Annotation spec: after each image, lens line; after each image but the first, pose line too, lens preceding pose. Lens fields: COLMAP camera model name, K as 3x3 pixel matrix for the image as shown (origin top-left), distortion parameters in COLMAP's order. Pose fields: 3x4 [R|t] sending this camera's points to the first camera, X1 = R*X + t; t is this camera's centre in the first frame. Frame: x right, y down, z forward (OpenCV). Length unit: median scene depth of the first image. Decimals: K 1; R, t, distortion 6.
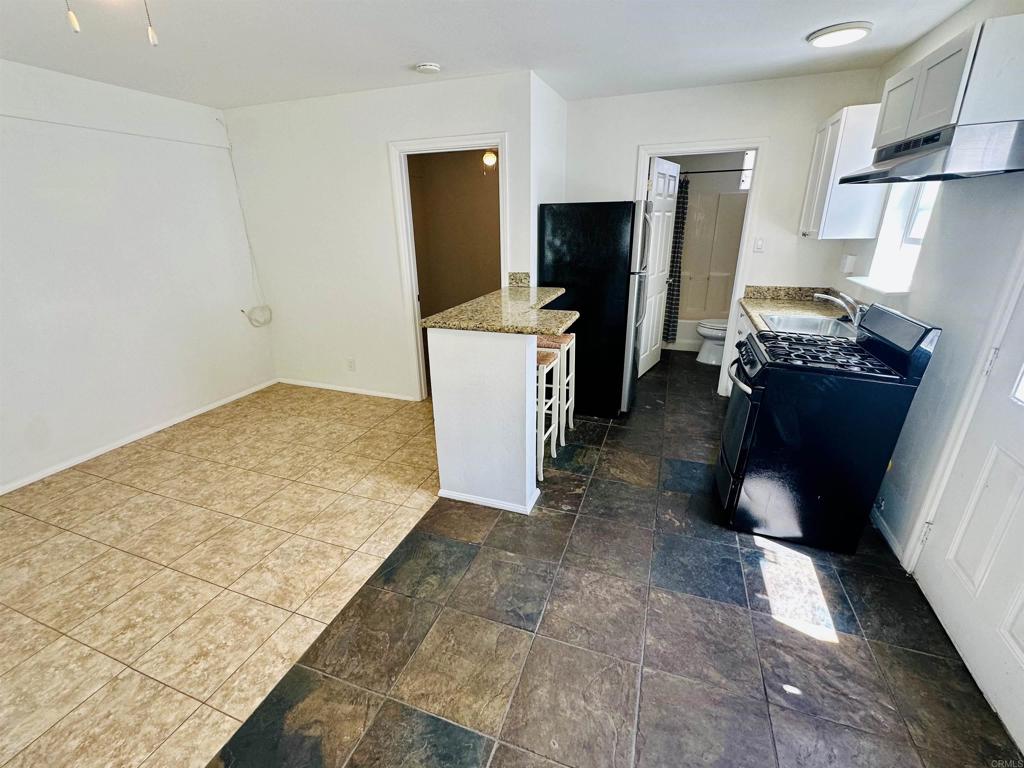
lens RADIAL K [[441.5, 0, 511.3], [0, 441.5, 382.9], [0, 0, 1]] dist [-0.006924, 0.001787]
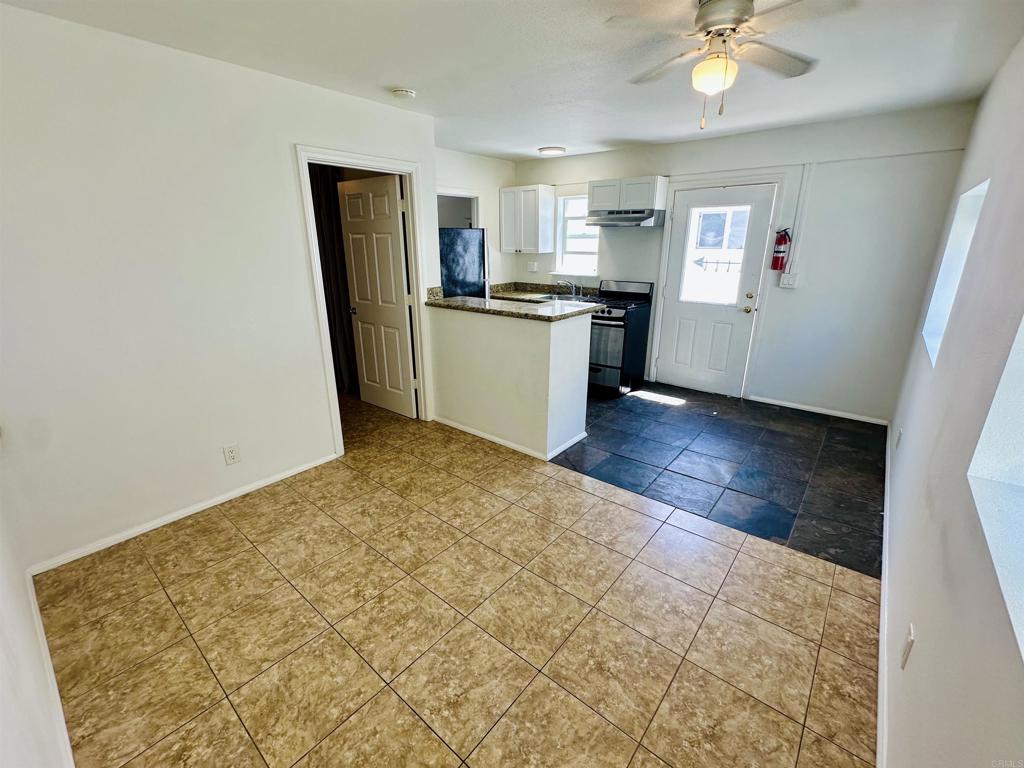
lens RADIAL K [[441.5, 0, 513.3], [0, 441.5, 380.5], [0, 0, 1]] dist [-0.006924, 0.001787]
pose [[0.336745, -0.272199, 0.901394, -1.304864], [0.323897, 0.932370, 0.160551, -0.190218], [-0.884134, 0.237894, 0.402135, 0.563656]]
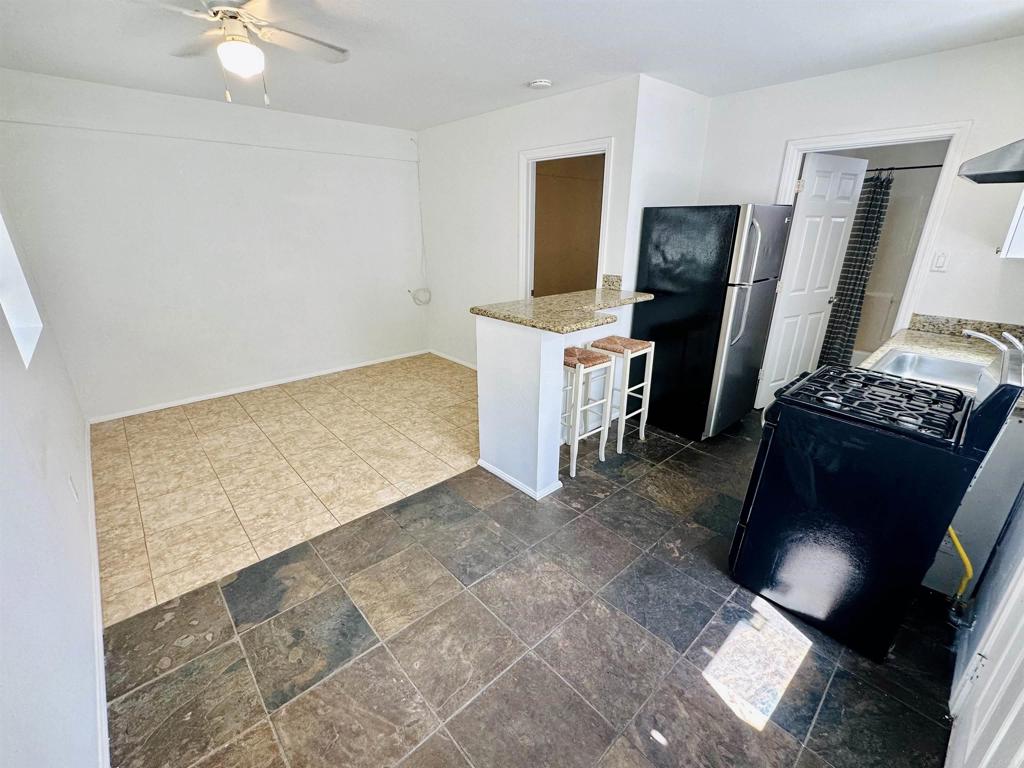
lens RADIAL K [[441.5, 0, 512.2], [0, 441.5, 382.9], [0, 0, 1]] dist [-0.006924, 0.001787]
pose [[0.886577, 0.175470, -0.428008, 0.380667], [-0.176388, 0.983592, 0.037871, -0.008200], [0.427631, 0.041920, 0.902981, 0.004743]]
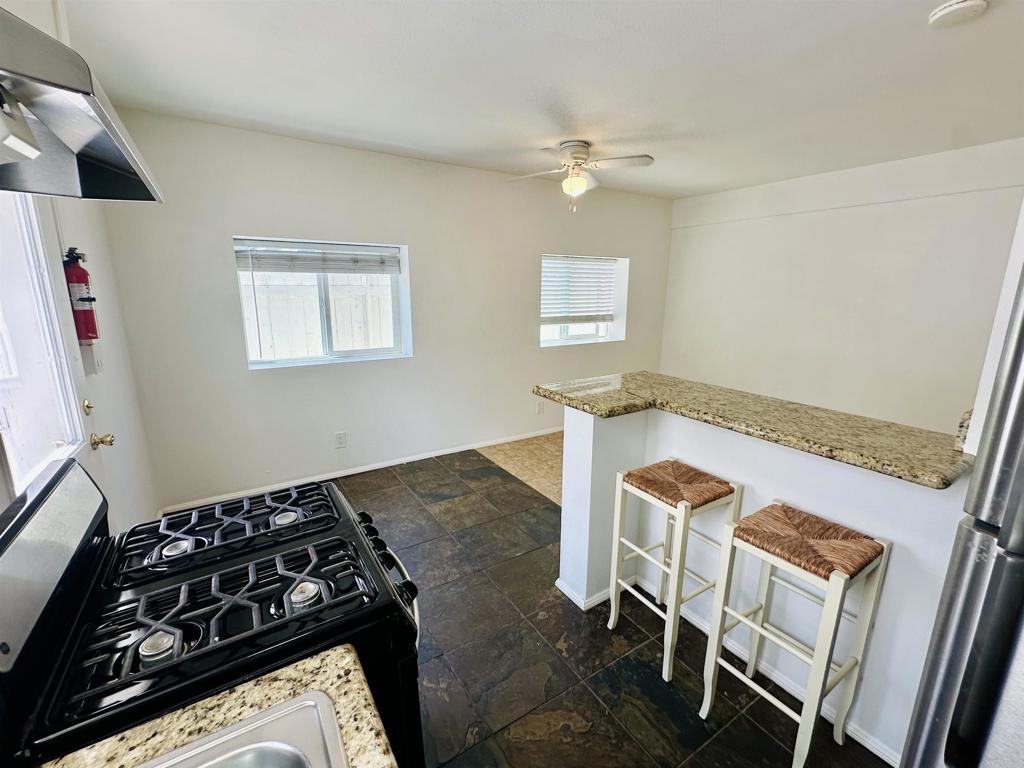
lens RADIAL K [[441.5, 0, 511.9], [0, 441.5, 384.3], [0, 0, 1]] dist [-0.006924, 0.001787]
pose [[-0.608350, 0.183542, -0.772155, 0.713825], [-0.270263, 0.866842, 0.418978, -0.418977], [0.746236, 0.463570, -0.477739, 1.151474]]
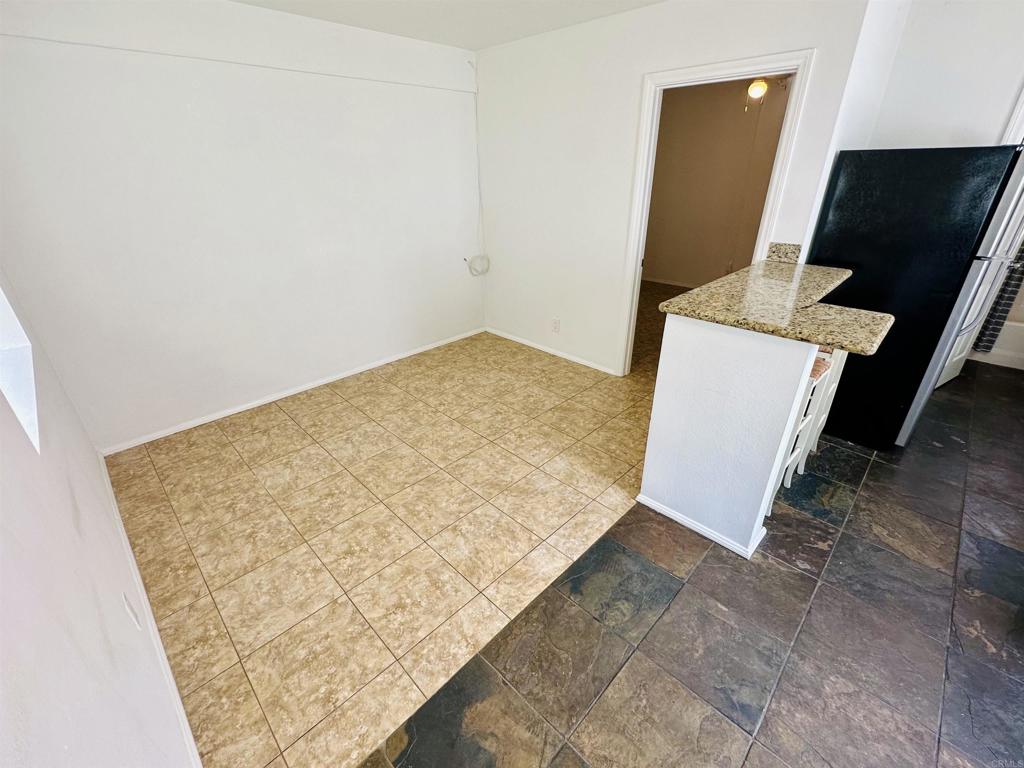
lens RADIAL K [[441.5, 0, 511.7], [0, 441.5, 382.4], [0, 0, 1]] dist [-0.006924, 0.001787]
pose [[0.908466, 0.188595, -0.372989, -0.112298], [-0.147341, 0.979627, 0.136460, -0.061387], [0.391126, -0.069013, 0.917746, 0.114489]]
